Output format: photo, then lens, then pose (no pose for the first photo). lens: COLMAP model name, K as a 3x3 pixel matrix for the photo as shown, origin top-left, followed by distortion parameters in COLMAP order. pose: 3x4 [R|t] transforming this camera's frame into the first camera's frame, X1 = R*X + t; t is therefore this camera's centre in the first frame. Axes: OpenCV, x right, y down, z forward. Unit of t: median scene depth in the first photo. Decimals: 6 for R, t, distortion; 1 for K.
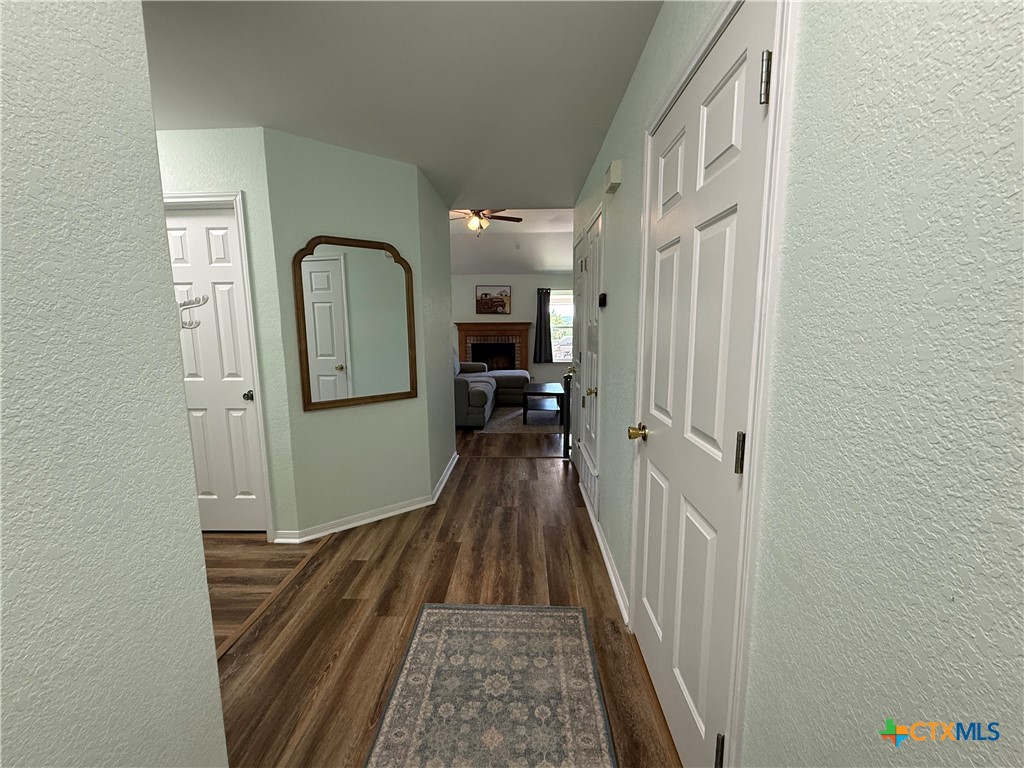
lens RADIAL K [[411.6, 0, 510.7], [0, 411.6, 383.0], [0, 0, 1]] dist [-0.000081, 0.000001]
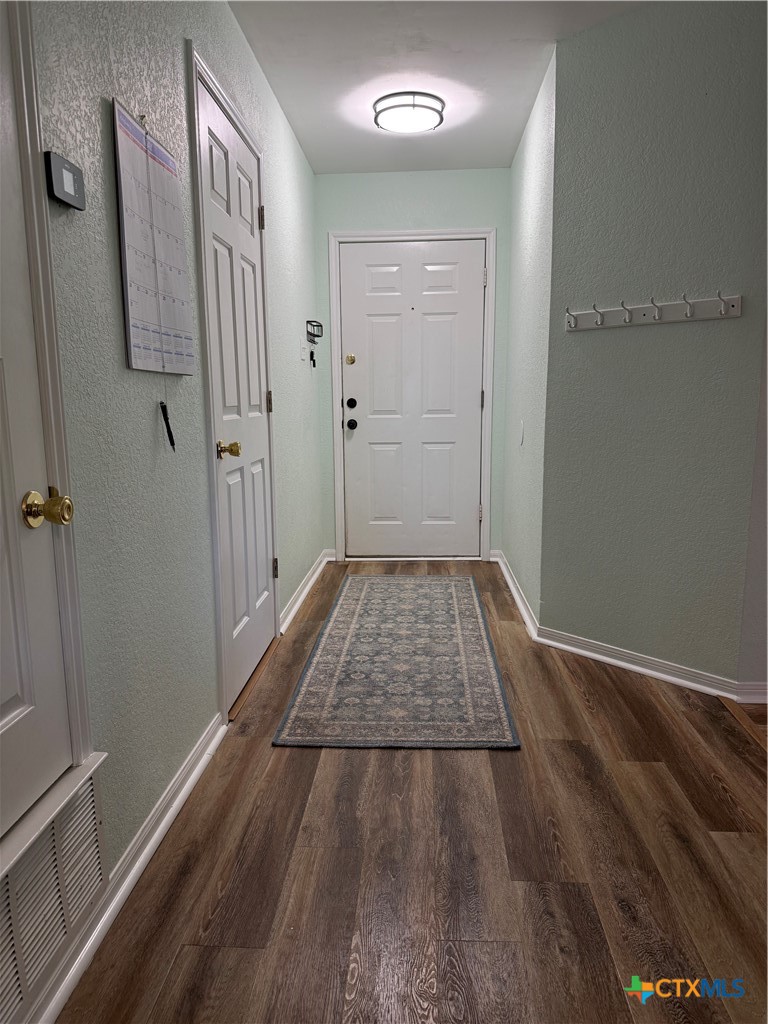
lens RADIAL K [[715.0, 0, 384.1], [0, 715.0, 512.6], [0, 0, 1]] dist [0.000116, -0.001123]
pose [[-0.999535, 0.016585, 0.025577, -0.035362], [0.023440, 0.954577, 0.297041, -0.139633], [-0.019489, 0.297502, -0.954522, 1.867441]]
